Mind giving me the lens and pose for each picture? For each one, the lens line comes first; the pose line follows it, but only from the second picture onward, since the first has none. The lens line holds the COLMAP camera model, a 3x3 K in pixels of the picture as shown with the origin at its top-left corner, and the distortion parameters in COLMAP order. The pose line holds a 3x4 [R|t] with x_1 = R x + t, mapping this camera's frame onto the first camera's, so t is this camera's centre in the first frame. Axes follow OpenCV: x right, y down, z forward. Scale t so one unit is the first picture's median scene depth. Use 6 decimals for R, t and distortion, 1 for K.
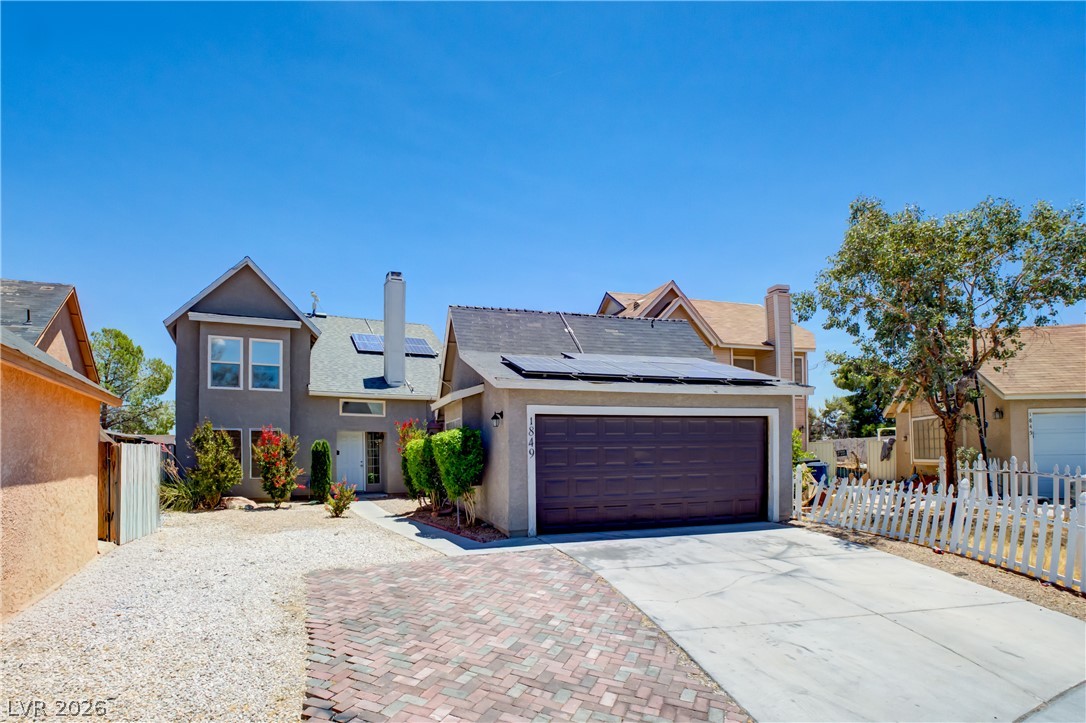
lens RADIAL K [[584.5, 0, 542.1], [0, 584.5, 403.9], [0, 0, 1]] dist [0.001075, 0.000054]
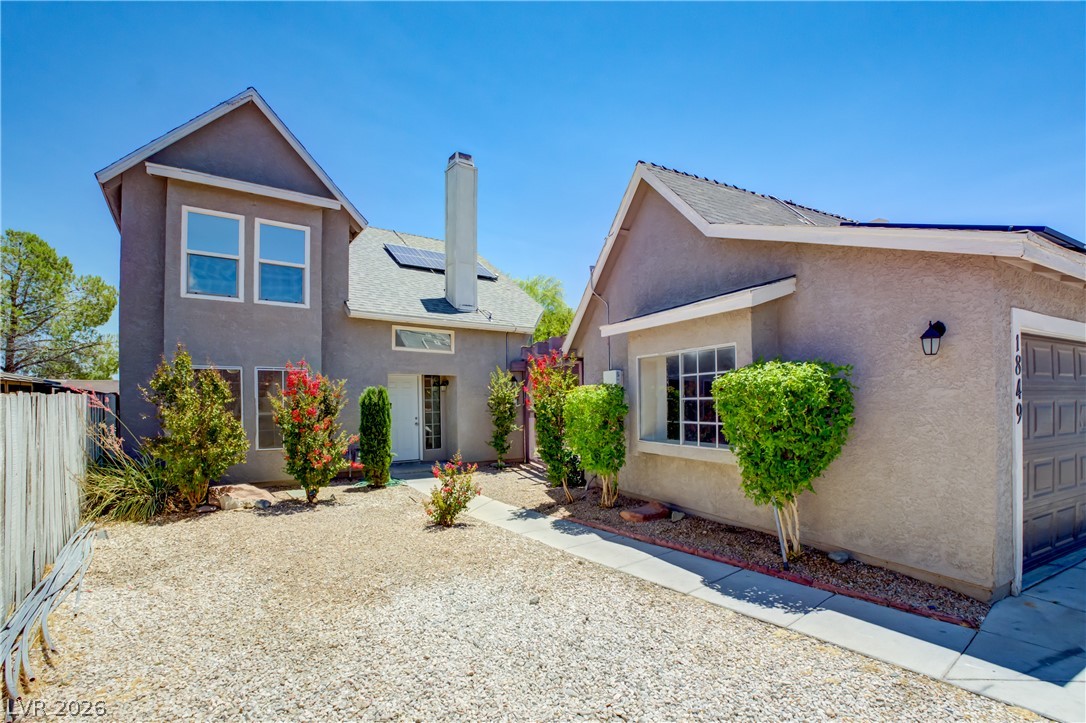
lens RADIAL K [[478.6, 0, 545.4], [0, 478.6, 365.2], [0, 0, 1]] dist [-0.018299, 0.000164]
pose [[0.985492, 0.007884, 0.169536, -0.294447], [-0.009969, 0.999885, 0.011447, 0.032060], [-0.169427, -0.012971, 0.985457, 0.475550]]
